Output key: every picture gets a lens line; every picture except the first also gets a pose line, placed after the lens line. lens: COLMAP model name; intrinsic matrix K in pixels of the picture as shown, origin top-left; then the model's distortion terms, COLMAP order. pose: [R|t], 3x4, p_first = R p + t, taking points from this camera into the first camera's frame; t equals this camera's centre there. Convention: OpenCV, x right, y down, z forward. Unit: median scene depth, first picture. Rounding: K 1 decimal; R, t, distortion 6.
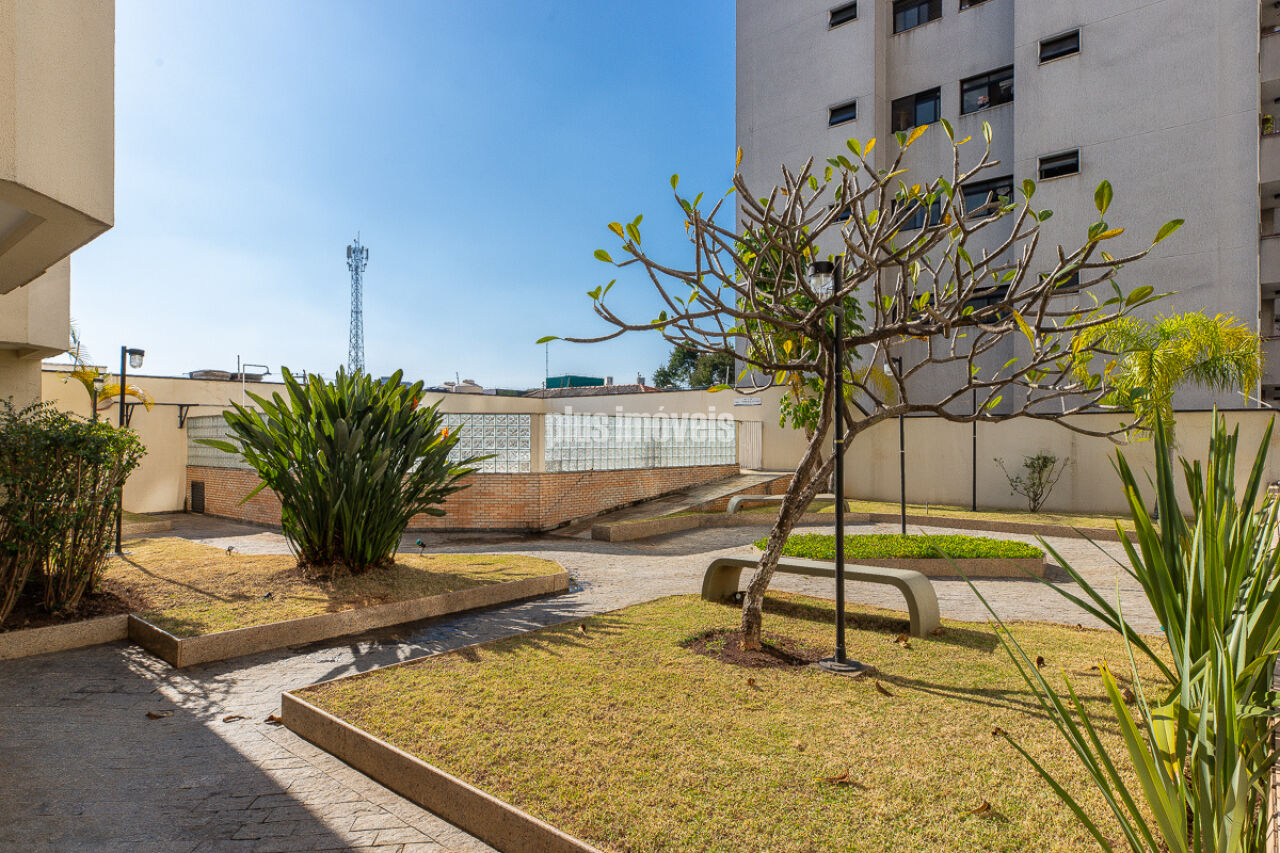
lens RADIAL K [[696.5, 0, 642.3], [0, 696.5, 431.3], [0, 0, 1]] dist [-0.006765, -0.000958]
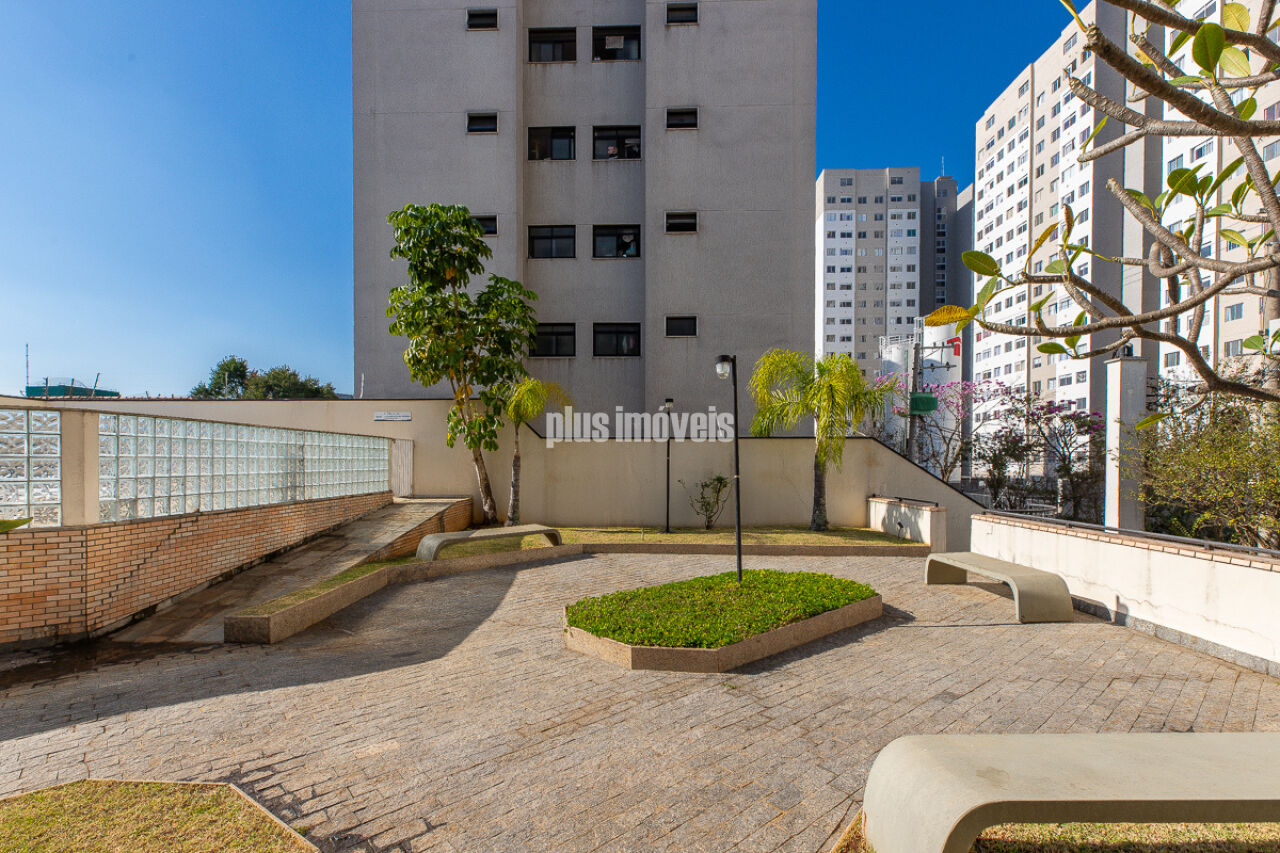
lens RADIAL K [[581.8, 0, 625.7], [0, 581.8, 465.5], [0, 0, 1]] dist [0.004661, -0.000113]
pose [[0.787382, -0.005423, 0.616441, -0.069887], [-0.006198, 0.999841, 0.016712, 0.003594], [-0.616434, -0.016980, 0.787223, 0.290323]]
